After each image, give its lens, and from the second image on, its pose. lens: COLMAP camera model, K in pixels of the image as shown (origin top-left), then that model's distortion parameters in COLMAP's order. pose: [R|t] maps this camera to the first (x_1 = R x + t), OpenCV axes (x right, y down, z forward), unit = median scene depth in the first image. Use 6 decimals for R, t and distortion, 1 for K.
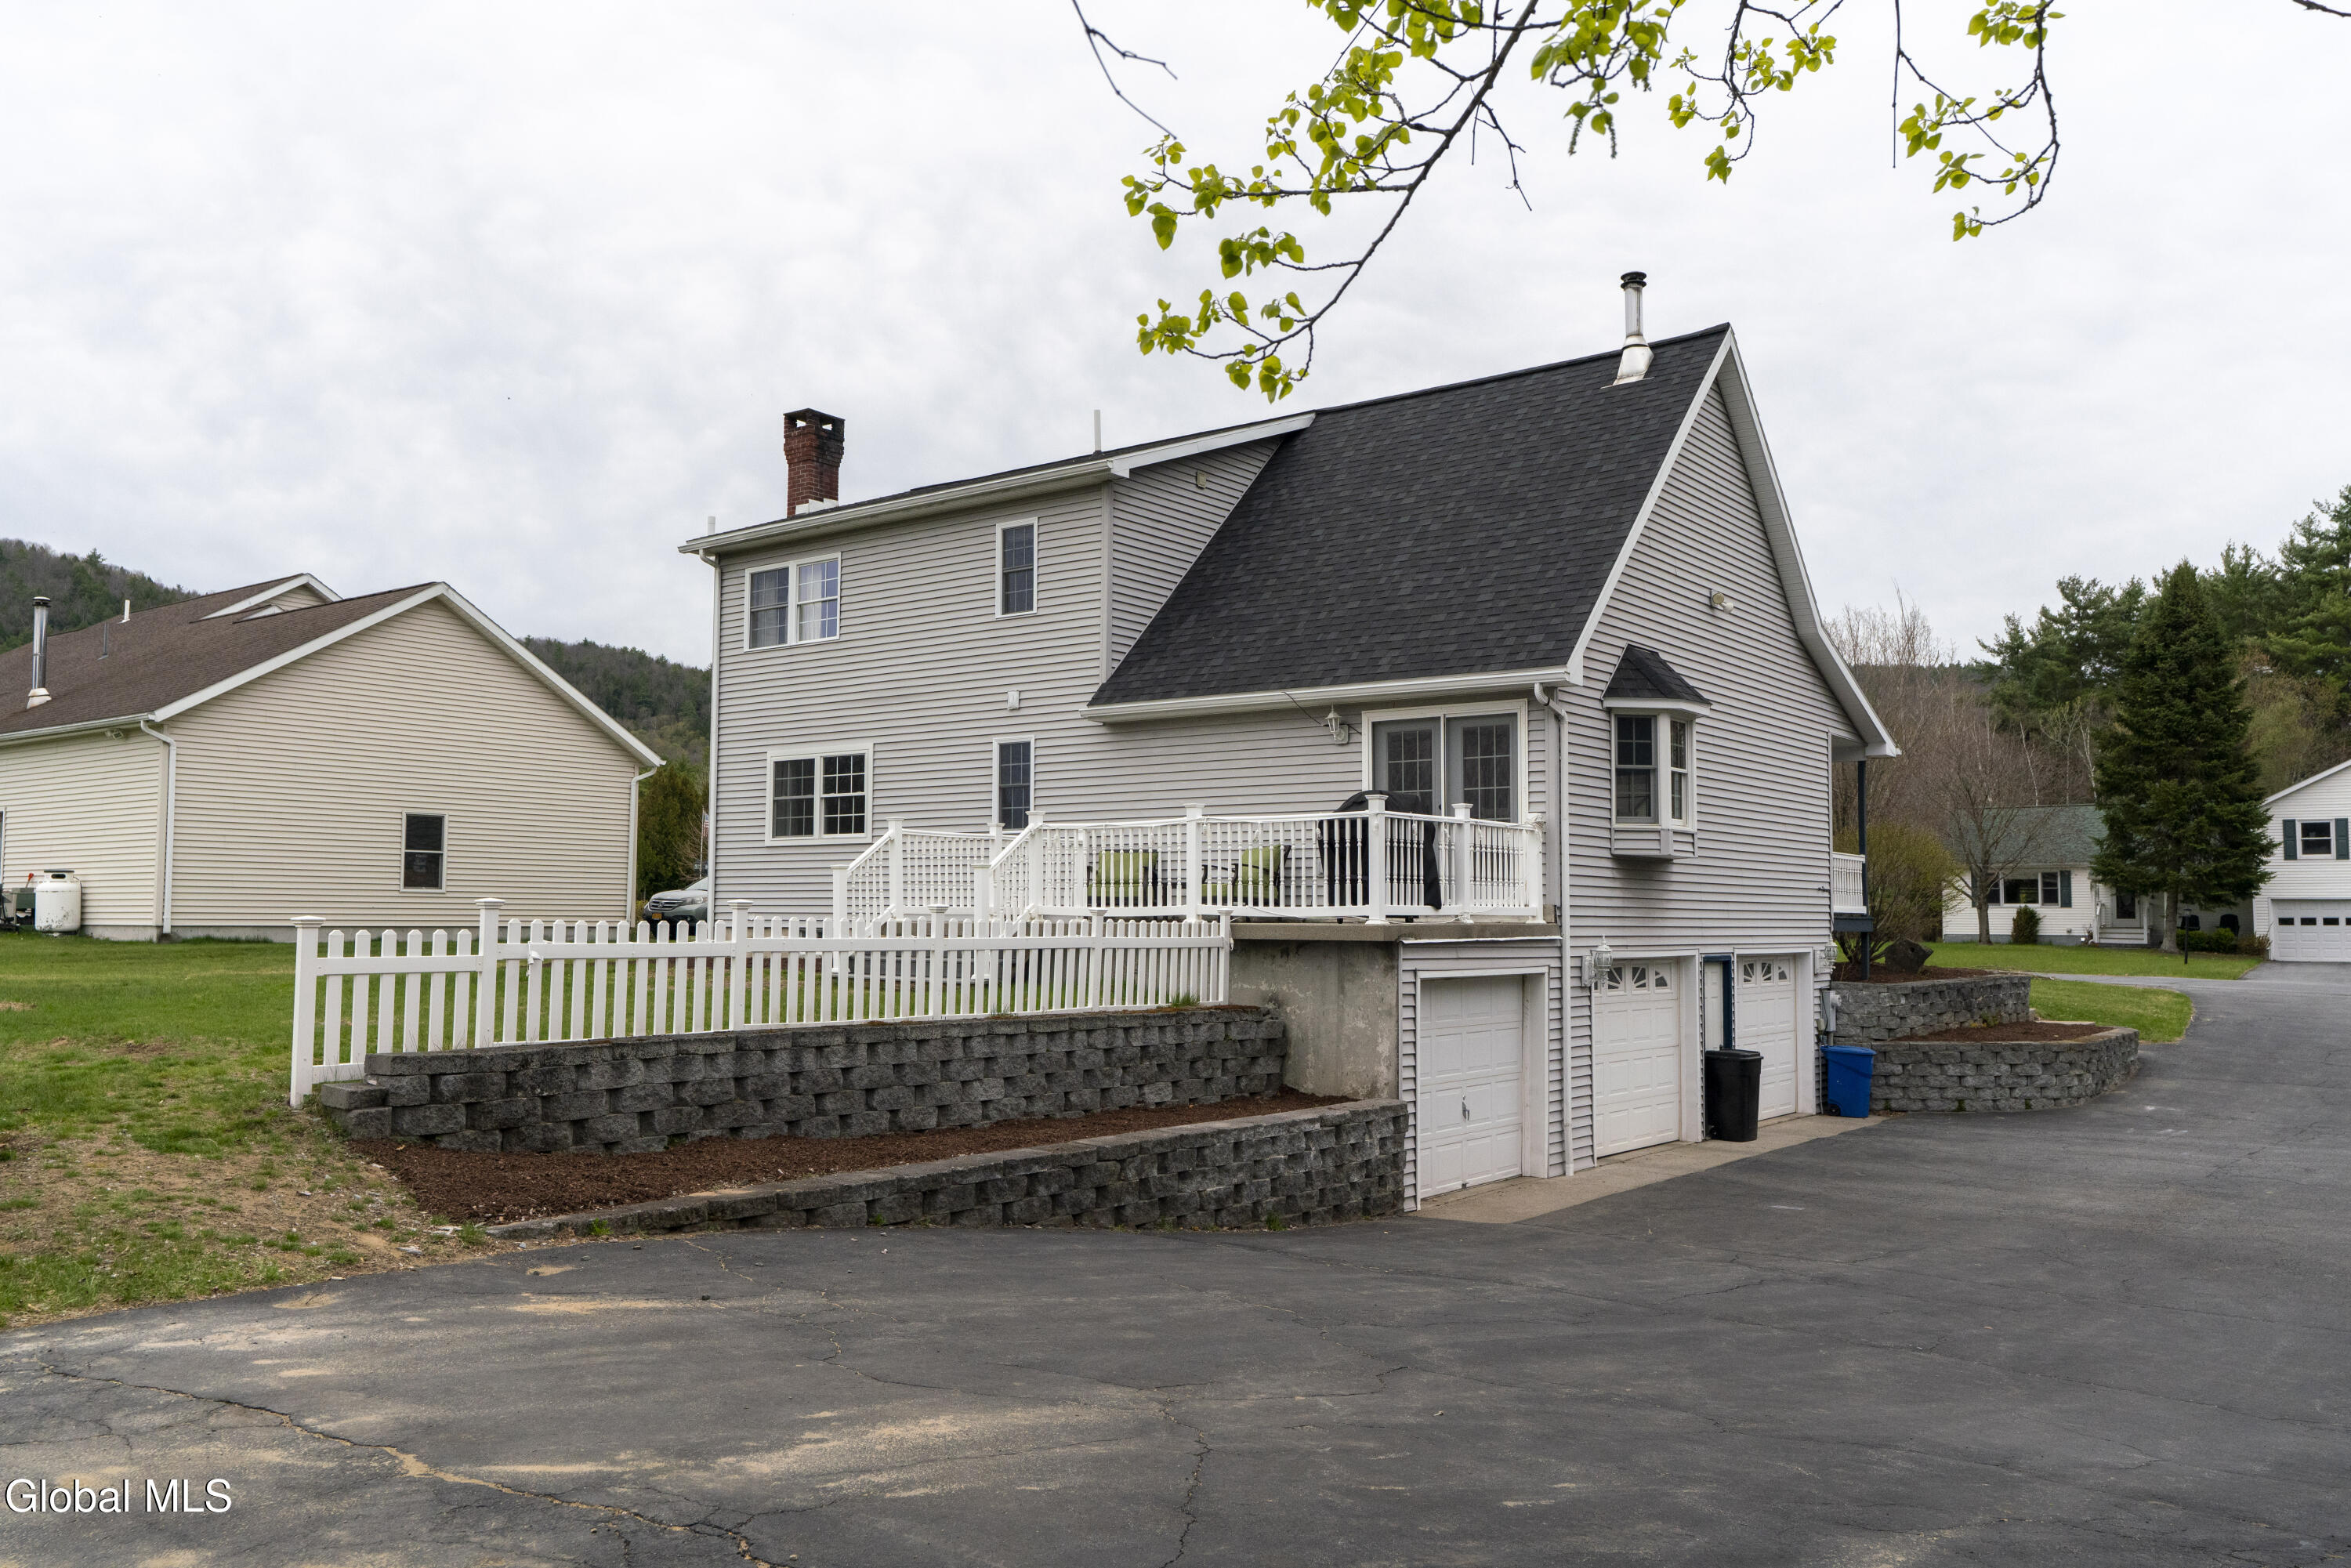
lens RADIAL K [[1871.0, 0, 1178.3], [0, 1871.0, 798.7], [0, 0, 1]] dist [-0.004796, -0.000330]
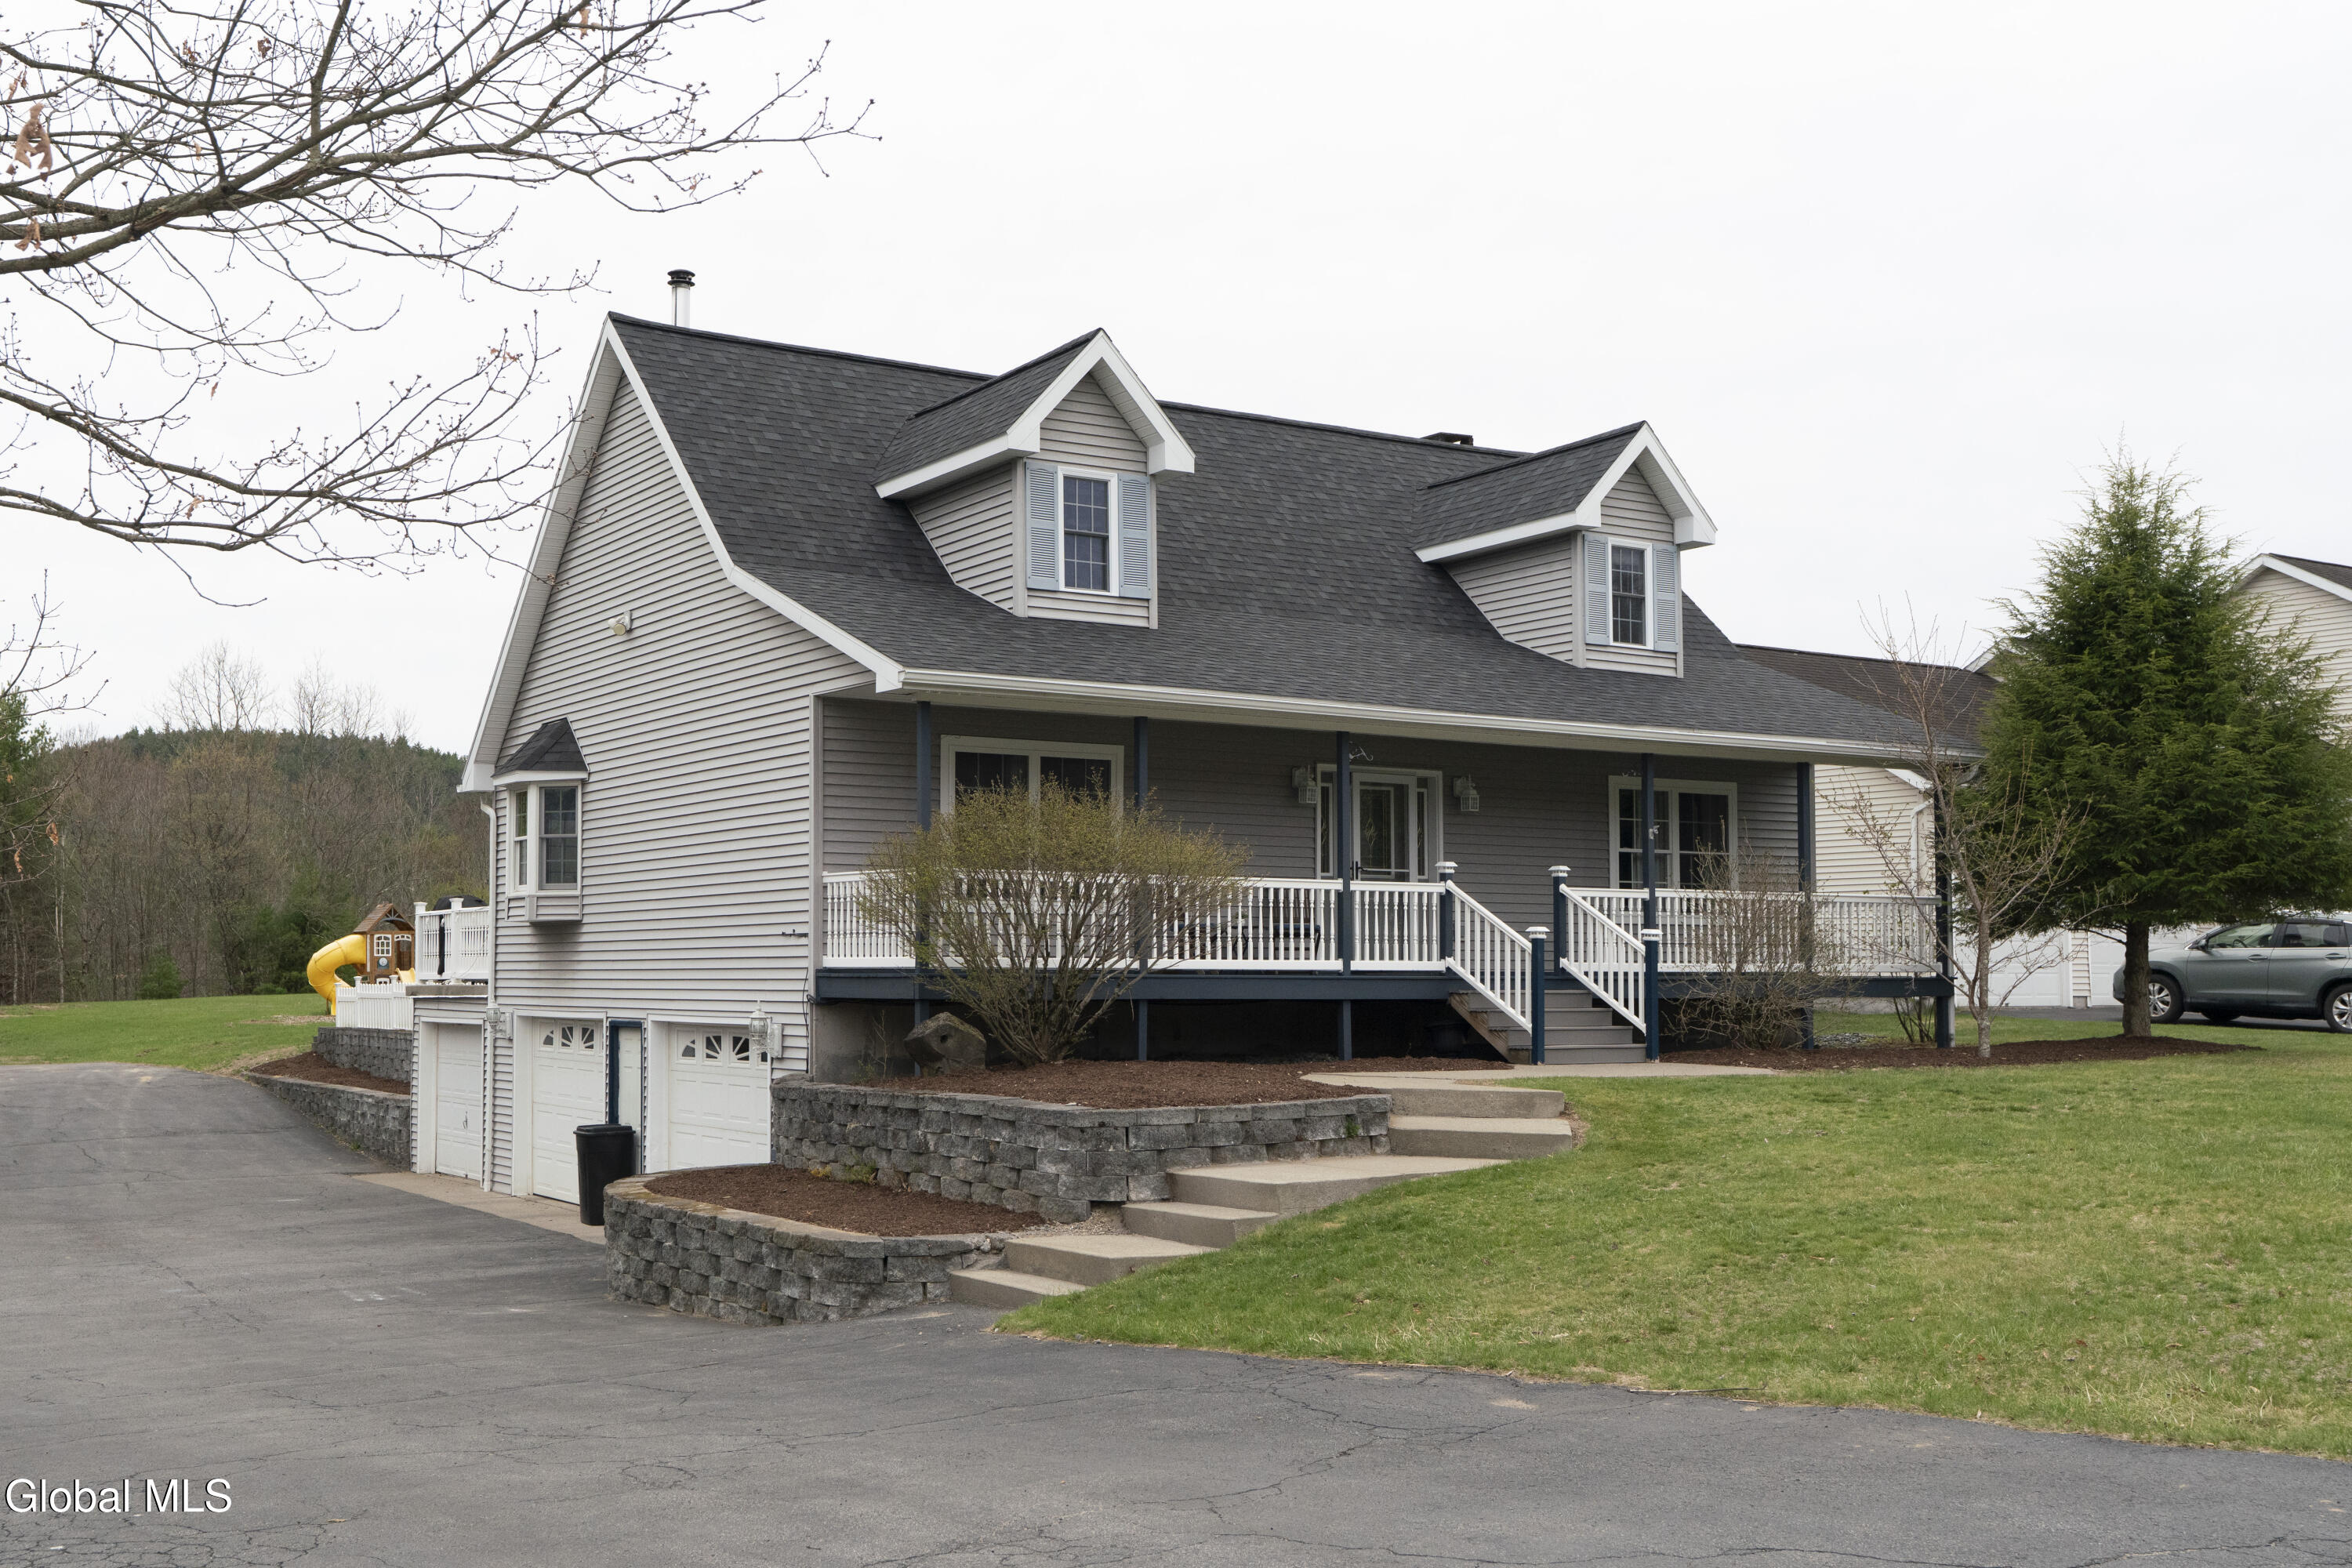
lens RADIAL K [[2469.0, 0, 1173.0], [0, 2469.0, 793.1], [0, 0, 1]] dist [-0.199900, 0.000000]
pose [[-0.346829, -0.071563, -0.935194, 1.316781], [0.067354, 0.992610, -0.100936, 0.113030], [0.935507, -0.097997, -0.339446, 1.683183]]
